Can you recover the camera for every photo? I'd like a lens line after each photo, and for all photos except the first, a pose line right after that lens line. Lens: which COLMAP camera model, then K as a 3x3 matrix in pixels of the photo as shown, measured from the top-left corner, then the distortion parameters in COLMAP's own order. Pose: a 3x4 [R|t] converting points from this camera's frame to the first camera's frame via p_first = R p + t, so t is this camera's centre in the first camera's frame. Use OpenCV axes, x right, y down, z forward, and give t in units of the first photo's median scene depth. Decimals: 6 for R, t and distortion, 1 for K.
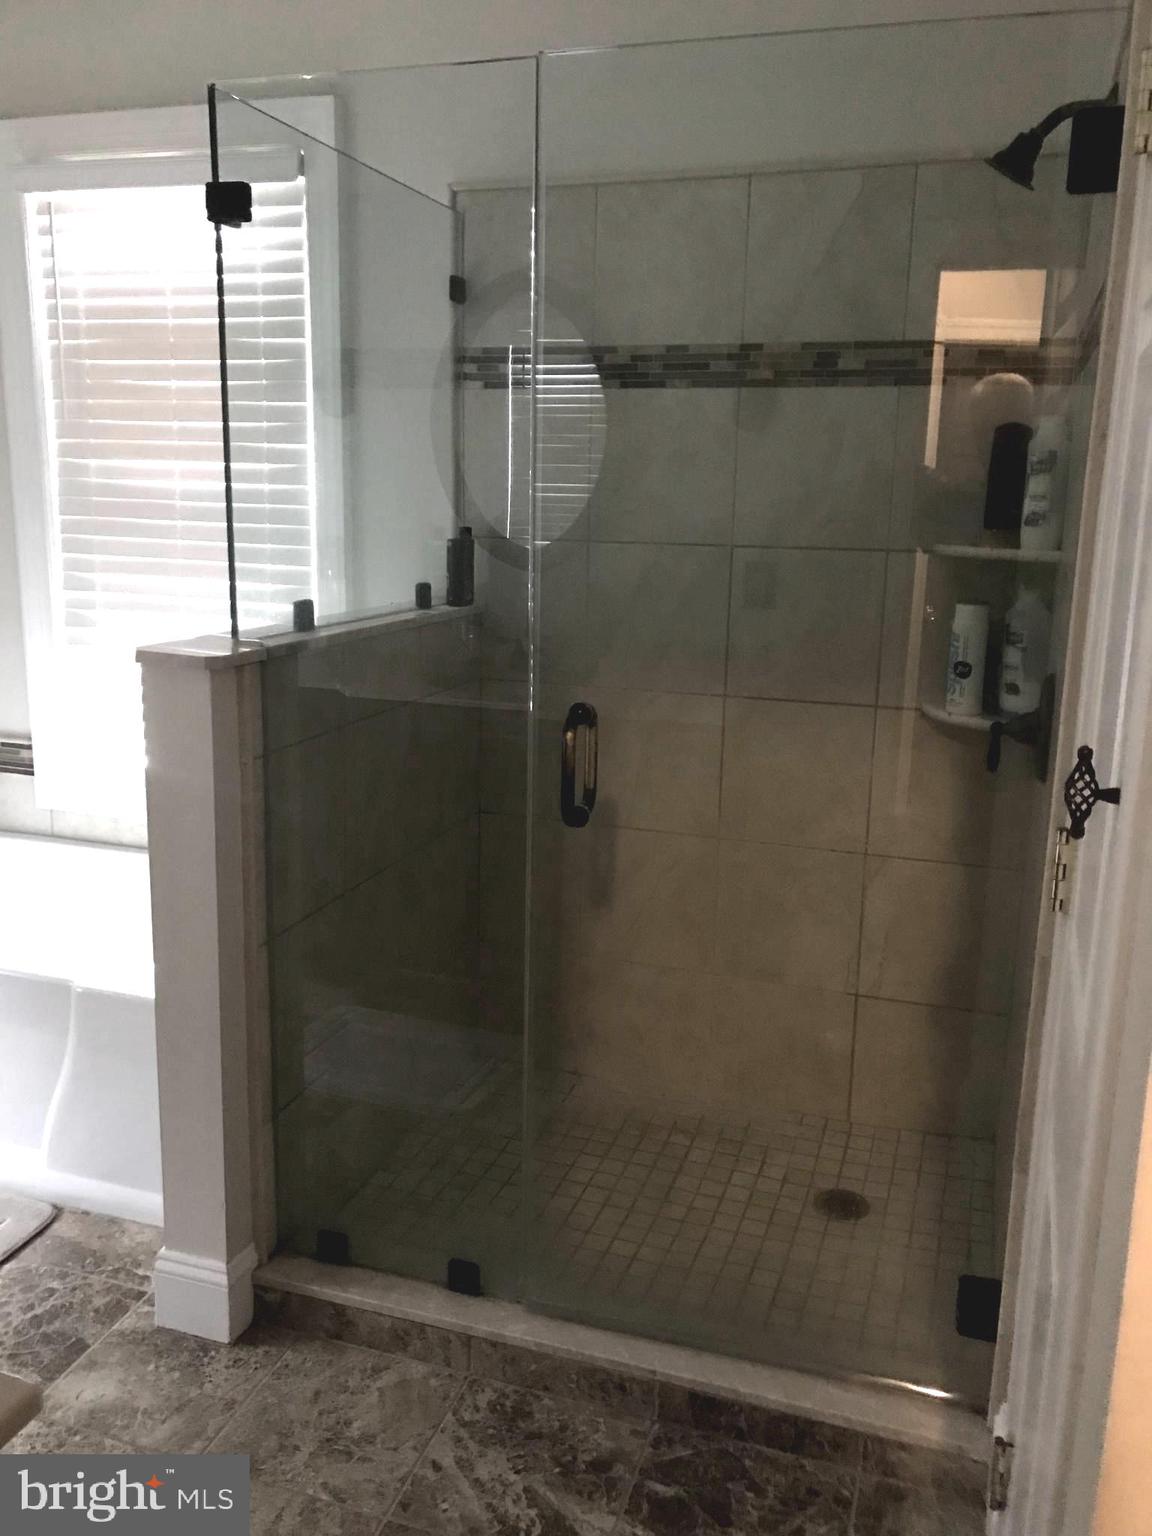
lens RADIAL K [[1260.5, 0, 578.0], [0, 1260.5, 747.1], [0, 0, 1]] dist [0.065925, -0.089843]
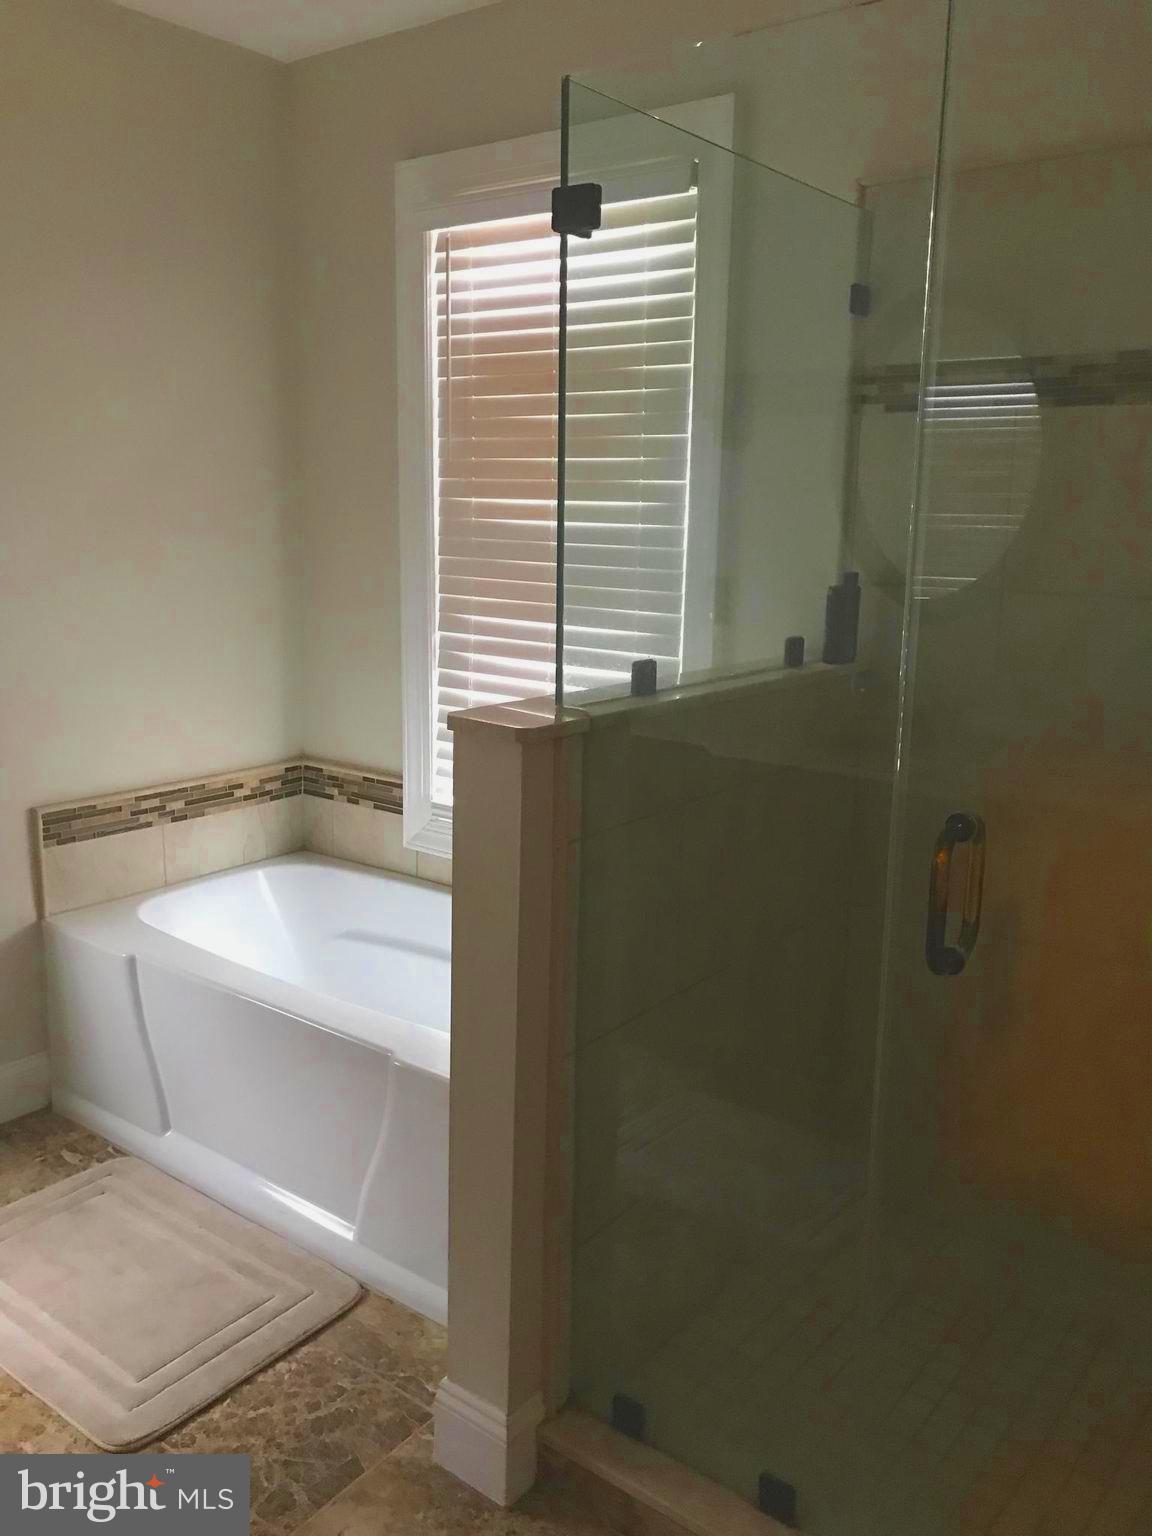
lens RADIAL K [[1260.5, 0, 578.0], [0, 1260.5, 747.1], [0, 0, 1]] dist [0.065925, -0.089843]
pose [[0.945718, 0.058517, -0.319676, 0.019768], [-0.064777, 0.997859, -0.008972, -0.041098], [0.318467, 0.029193, 0.947484, 0.145512]]
